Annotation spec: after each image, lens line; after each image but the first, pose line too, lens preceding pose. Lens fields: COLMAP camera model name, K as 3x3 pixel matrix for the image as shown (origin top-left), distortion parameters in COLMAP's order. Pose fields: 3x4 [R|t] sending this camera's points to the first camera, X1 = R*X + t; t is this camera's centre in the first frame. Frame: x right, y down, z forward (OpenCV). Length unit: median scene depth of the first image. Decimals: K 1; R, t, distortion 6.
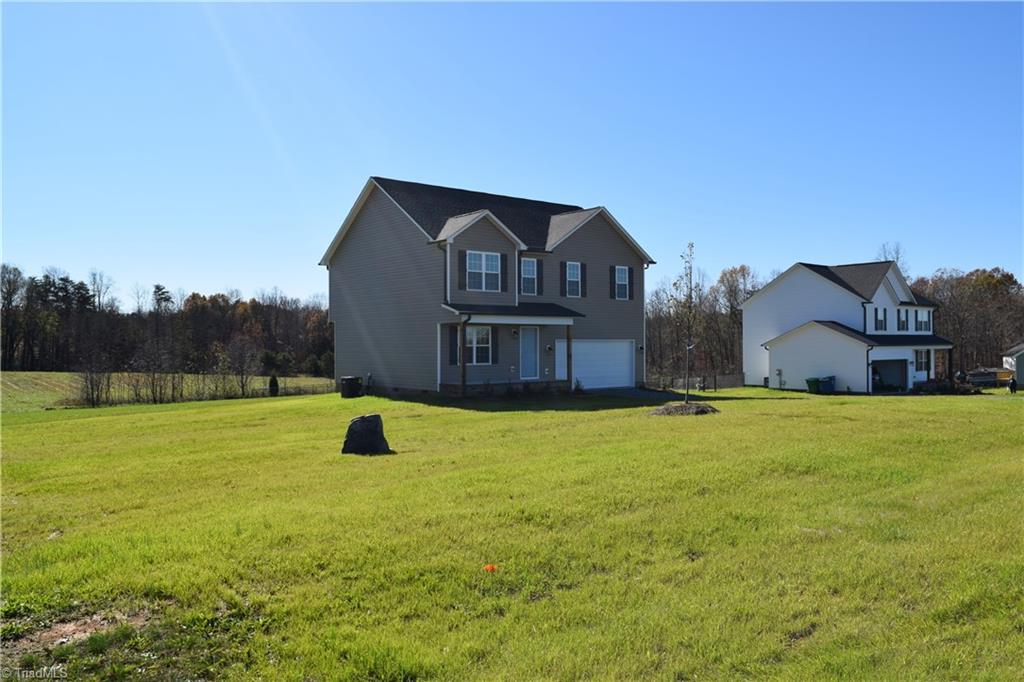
lens RADIAL K [[798.6, 0, 512.0], [0, 798.6, 343.9], [0, 0, 1]] dist [-0.012316, 0.009094]
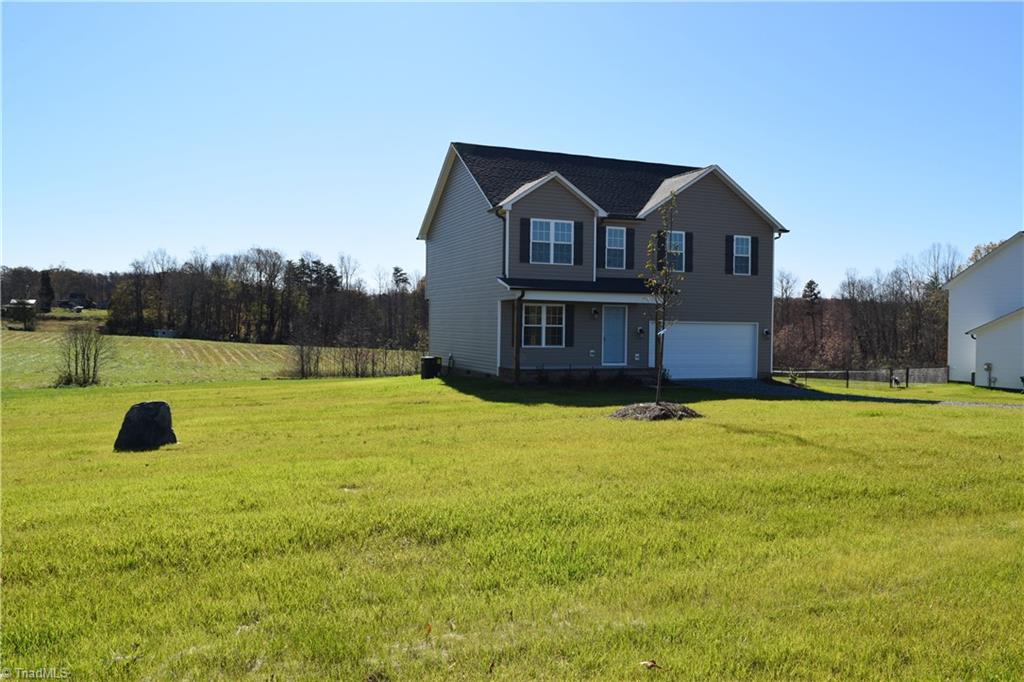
lens RADIAL K [[798.6, 0, 509.3], [0, 798.6, 338.6], [0, 0, 1]] dist [-0.012316, 0.009094]
pose [[0.955519, 0.021797, -0.294123, 0.151139], [-0.017220, 0.999687, 0.018144, 0.000789], [0.294427, -0.012272, 0.955595, 0.116710]]
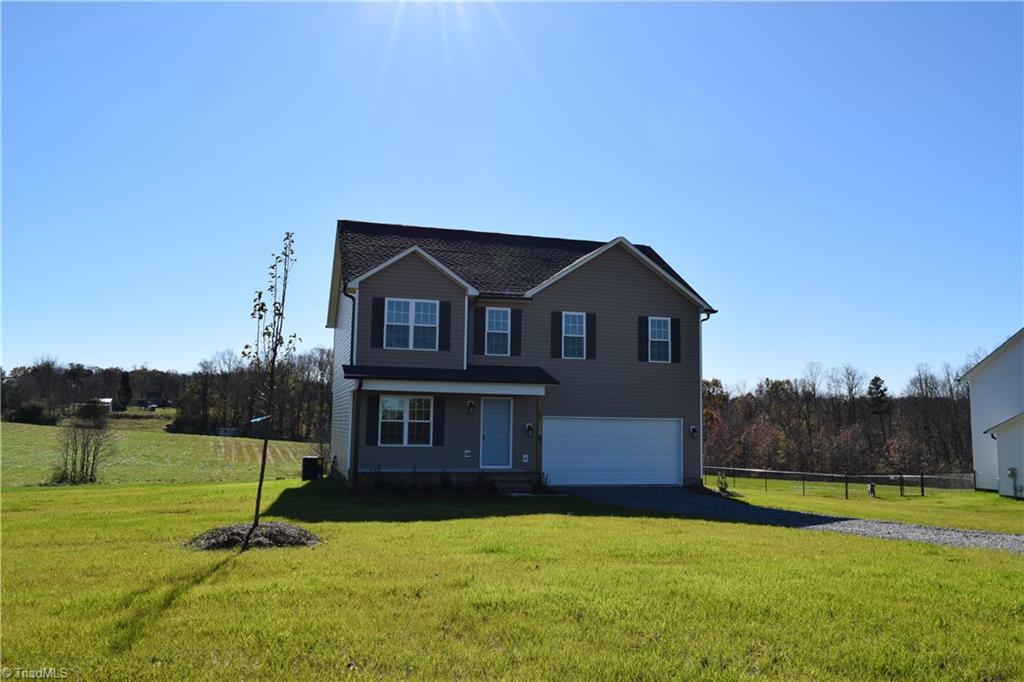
lens RADIAL K [[798.6, 0, 507.7], [0, 798.6, 337.3], [0, 0, 1]] dist [-0.012316, 0.009094]
pose [[0.920495, -0.023606, -0.390040, 0.291349], [-0.019325, 0.994202, -0.105777, 0.001087], [0.390276, 0.104905, 0.914702, 0.277390]]
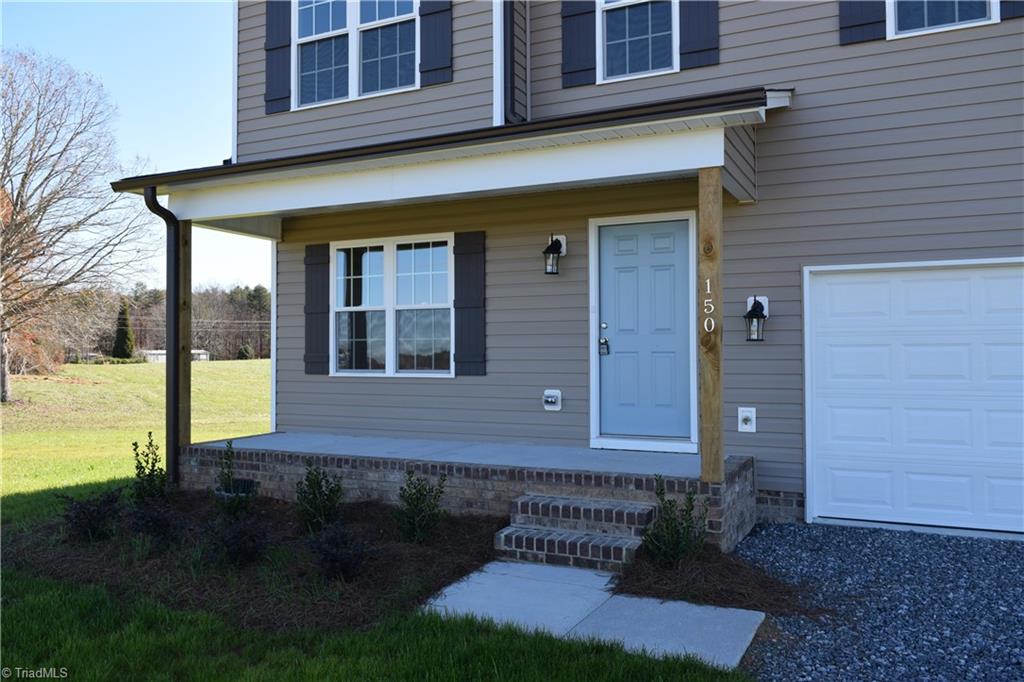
lens RADIAL K [[798.6, 0, 513.3], [0, 798.6, 334.5], [0, 0, 1]] dist [-0.012316, 0.009094]
pose [[0.419666, -0.014700, -0.907560, 0.189976], [0.001687, 0.999880, -0.015416, 0.013520], [0.907677, 0.004939, 0.419640, 0.780453]]
